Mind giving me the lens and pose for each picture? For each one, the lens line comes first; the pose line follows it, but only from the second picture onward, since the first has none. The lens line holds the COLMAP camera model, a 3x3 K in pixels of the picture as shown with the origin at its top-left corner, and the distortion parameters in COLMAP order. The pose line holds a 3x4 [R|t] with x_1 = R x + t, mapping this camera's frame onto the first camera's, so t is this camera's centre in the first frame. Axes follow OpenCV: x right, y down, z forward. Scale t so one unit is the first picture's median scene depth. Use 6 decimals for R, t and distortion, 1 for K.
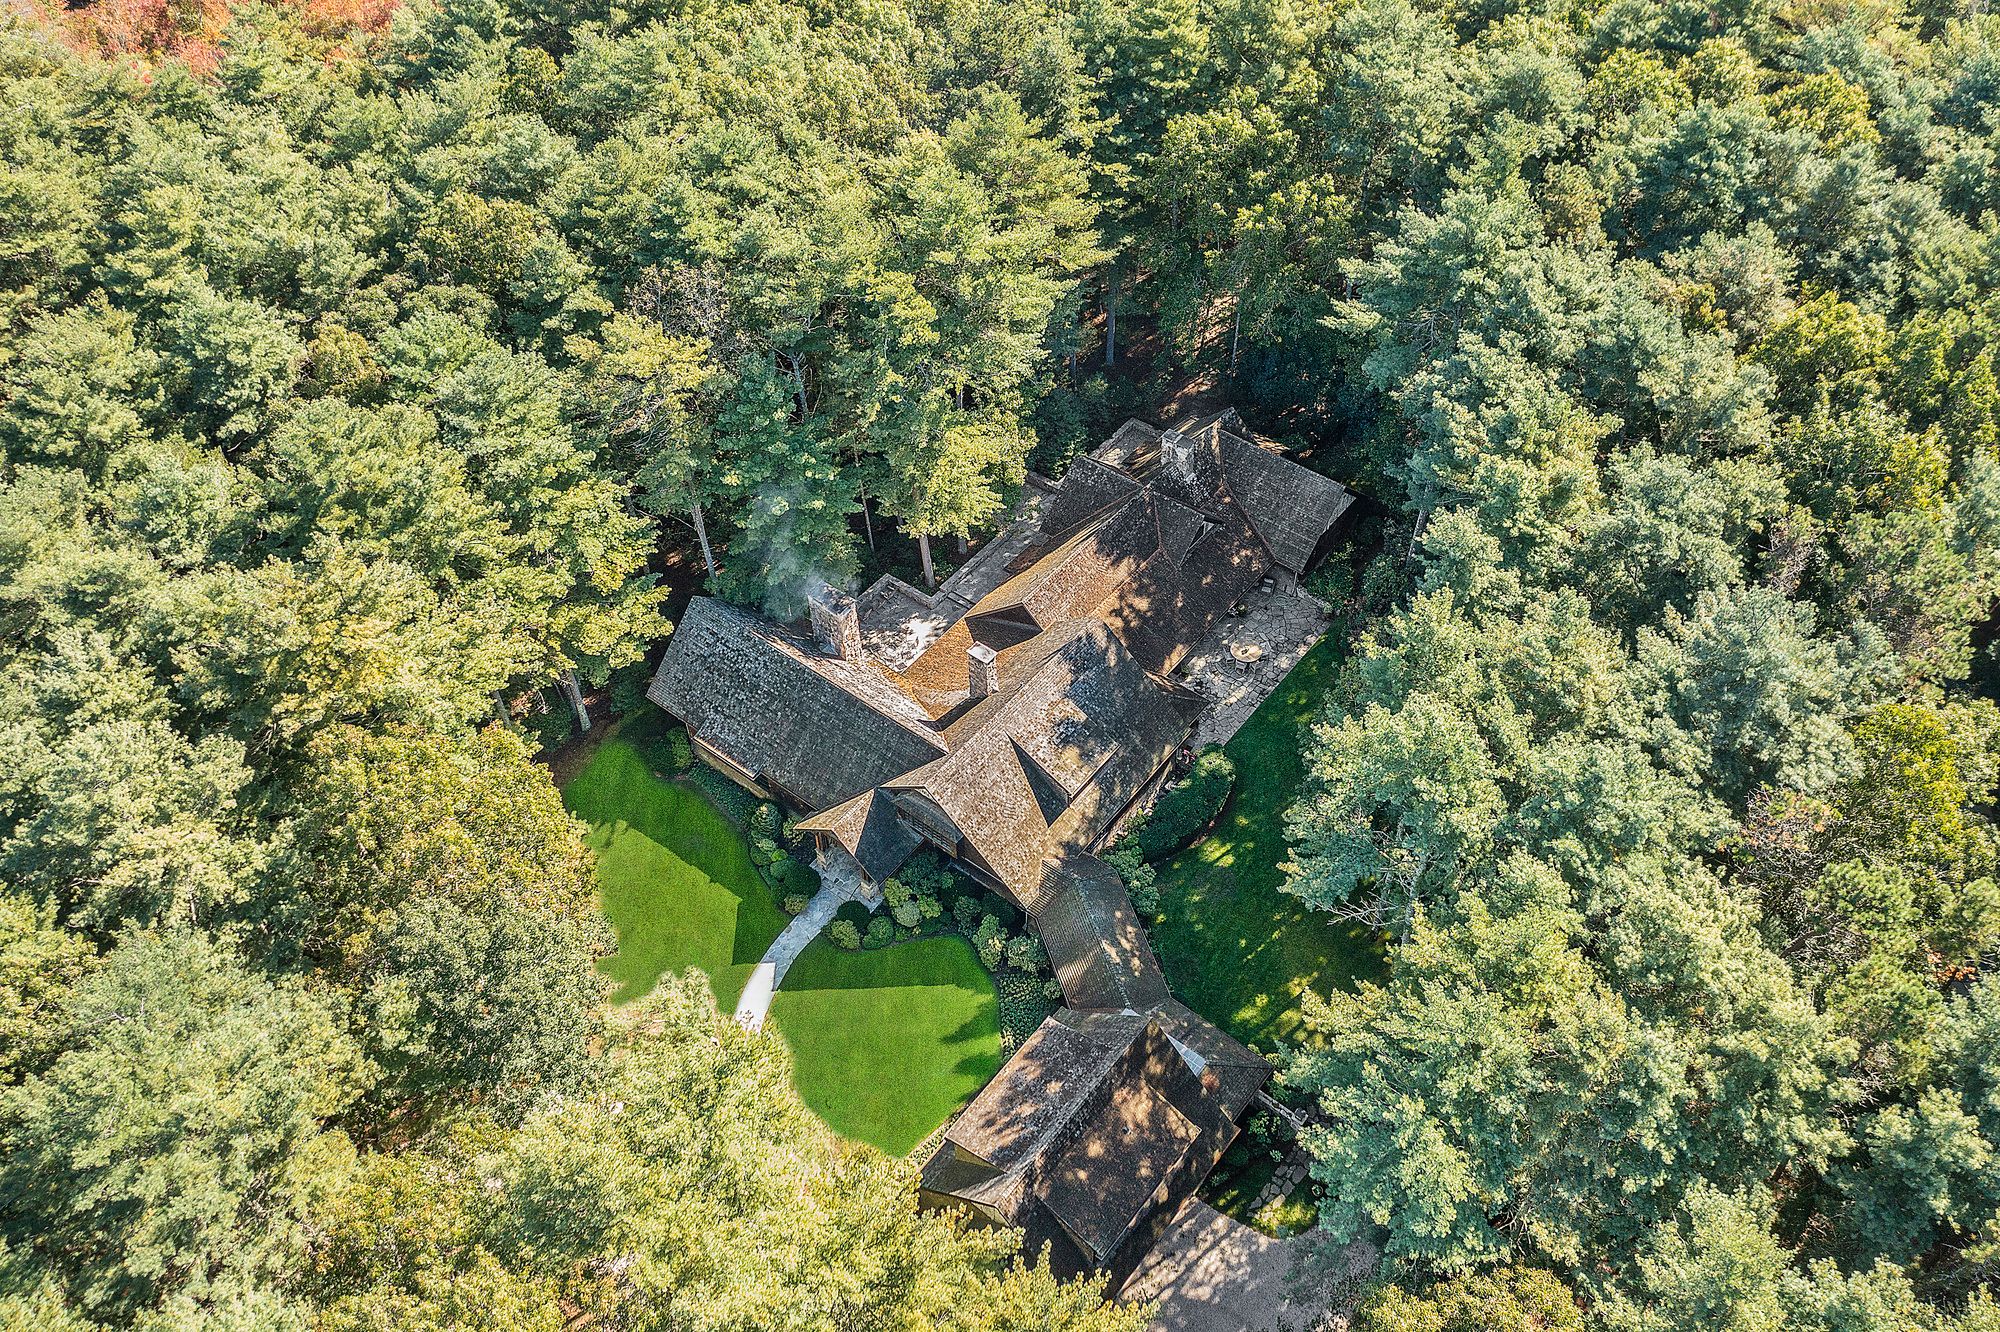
lens RADIAL K [[1564.8, 0, 1045.2], [0, 1564.8, 716.0], [0, 0, 1]] dist [-0.005356, 0.000142]
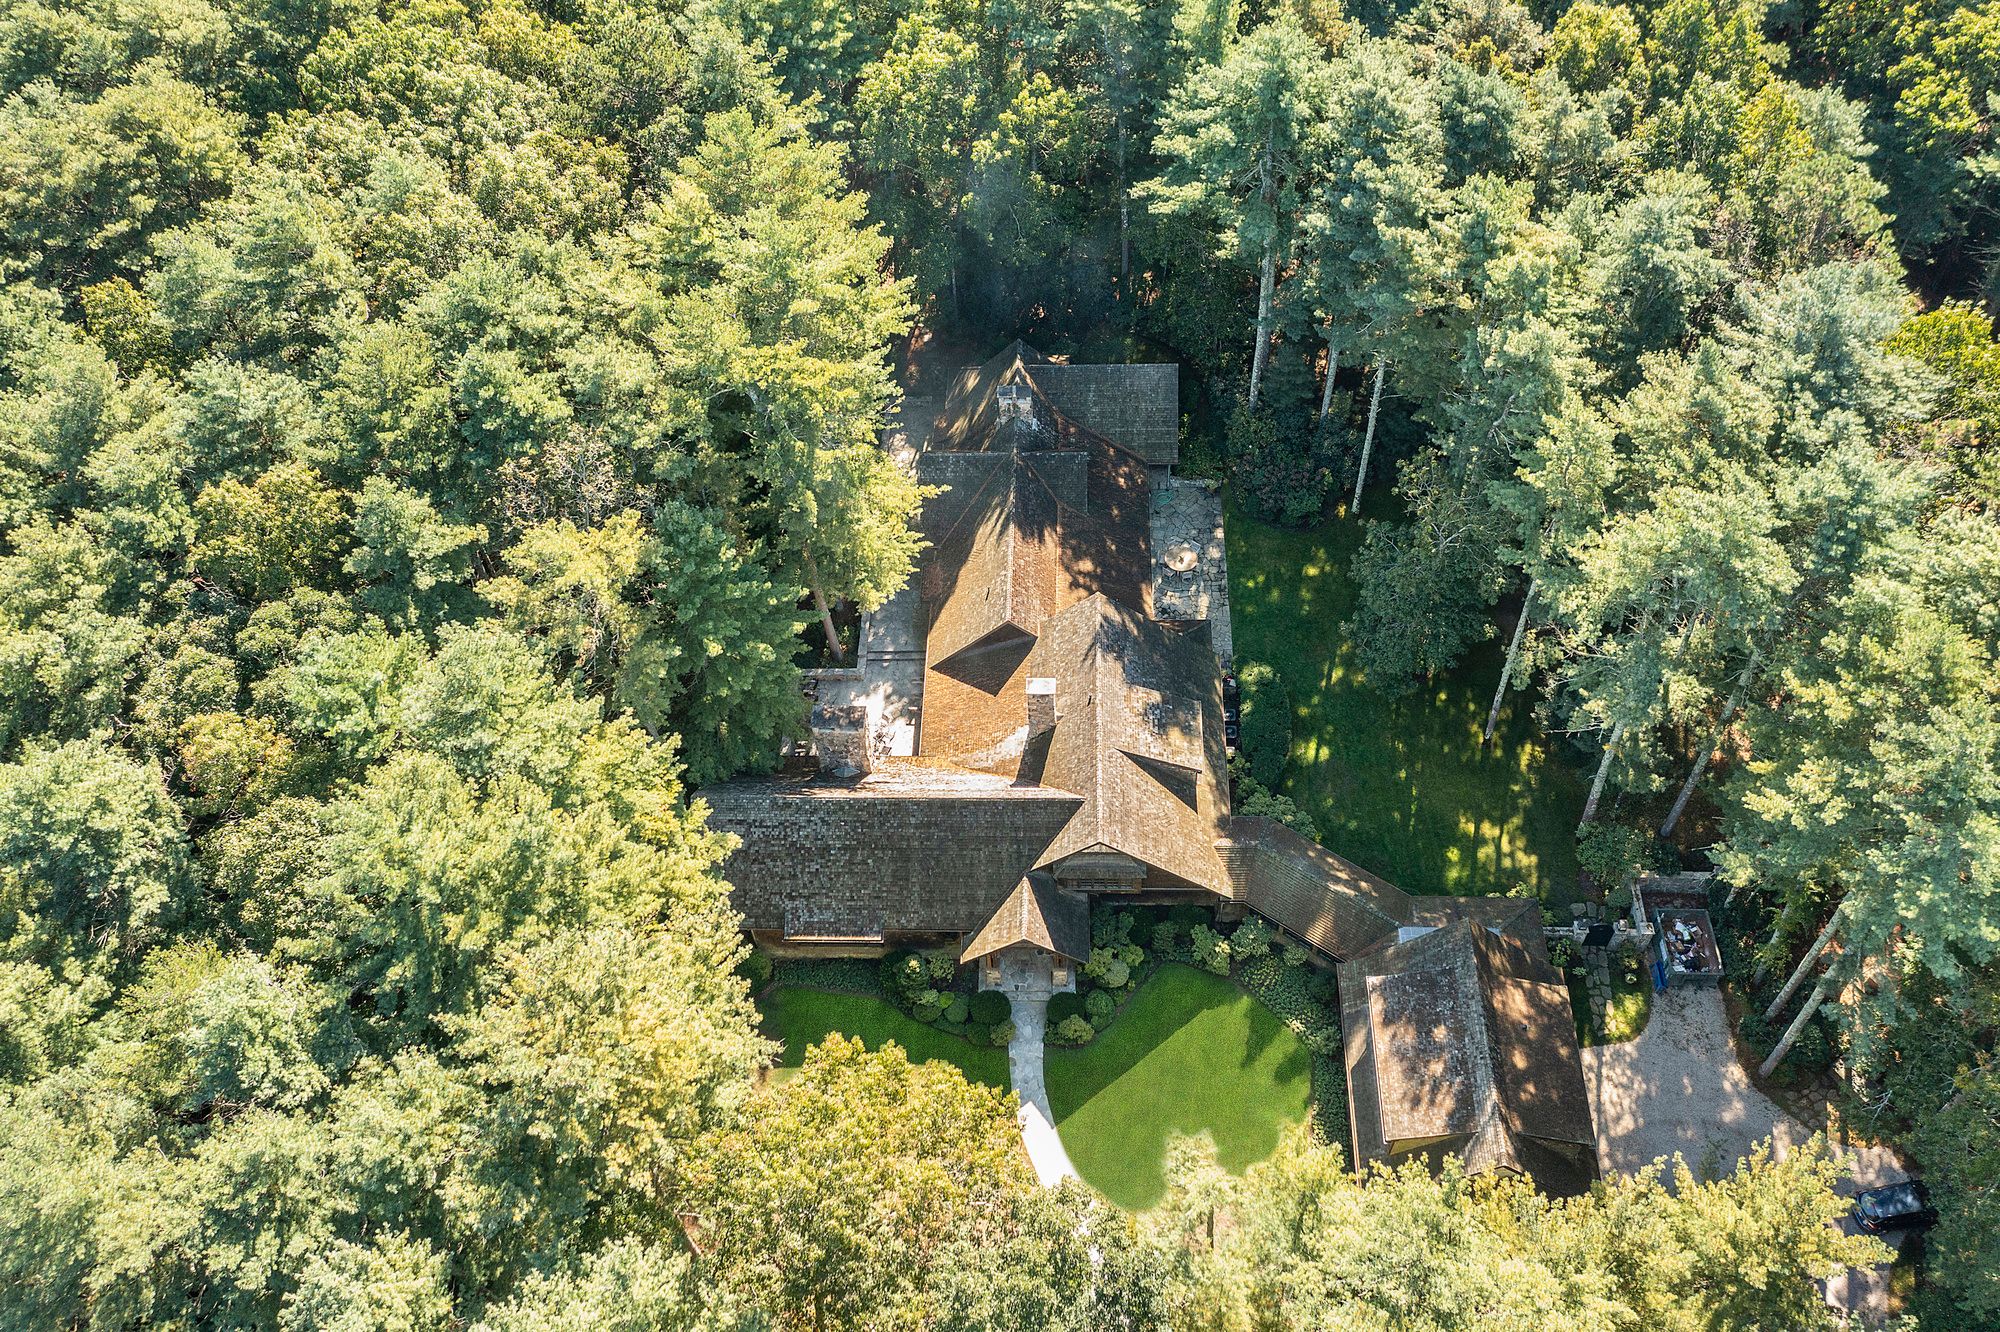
lens RADIAL K [[1564.8, 0, 1045.2], [0, 1564.8, 716.0], [0, 0, 1]] dist [-0.005356, 0.000142]
pose [[0.807982, -0.488408, 0.329580, -0.352944], [0.465066, 0.872090, 0.152225, -0.166090], [-0.361772, 0.030281, 0.931775, 0.152143]]
